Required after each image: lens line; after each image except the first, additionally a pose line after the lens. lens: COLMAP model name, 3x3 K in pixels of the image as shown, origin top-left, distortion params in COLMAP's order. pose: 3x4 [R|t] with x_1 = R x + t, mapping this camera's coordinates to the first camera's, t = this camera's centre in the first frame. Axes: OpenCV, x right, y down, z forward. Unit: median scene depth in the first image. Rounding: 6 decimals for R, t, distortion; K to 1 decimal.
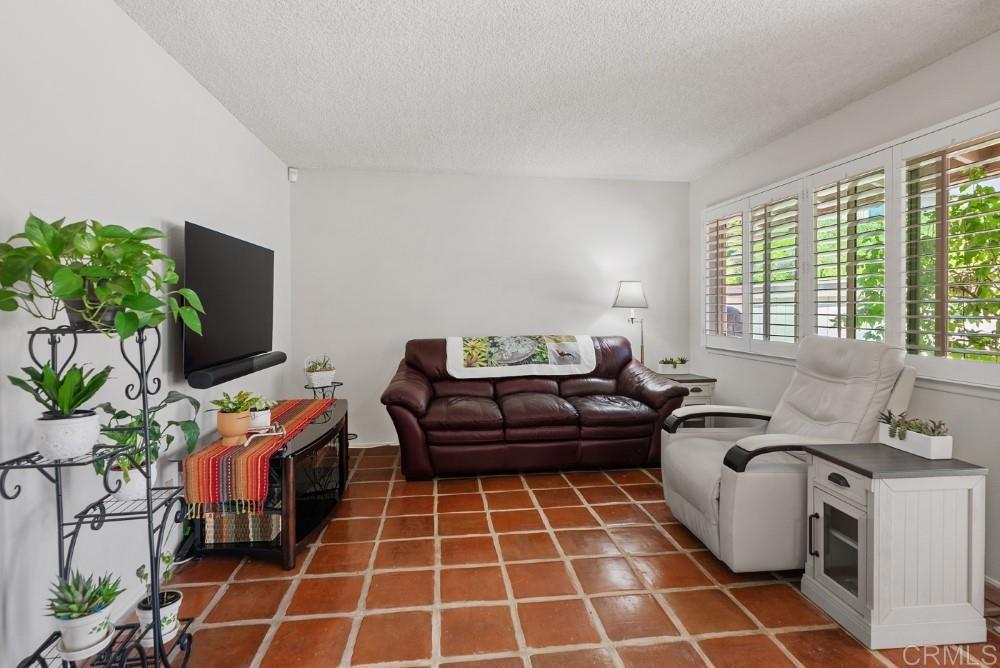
lens RADIAL K [[439.8, 0, 500.4], [0, 439.8, 298.7], [0, 0, 1]] dist [-0.001170, -0.000338]
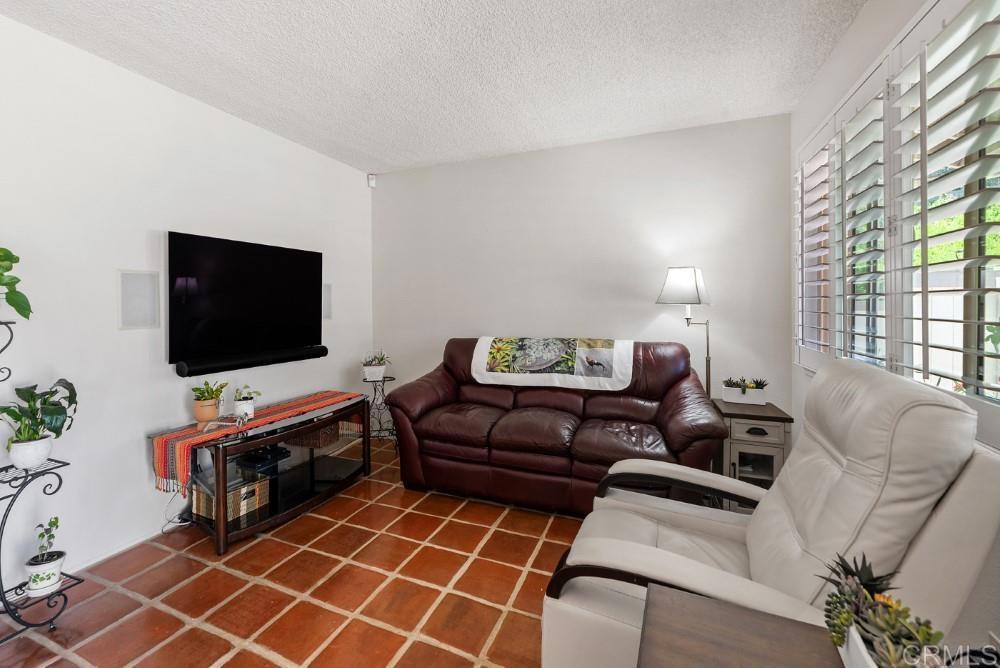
lens RADIAL K [[439.8, 0, 500.4], [0, 439.8, 298.7], [0, 0, 1]] dist [-0.001170, -0.000338]
pose [[0.889146, -0.008297, -0.457549, 0.359668], [0.012243, 0.999909, 0.005660, 0.004062], [0.457460, -0.010634, 0.889167, 0.227687]]
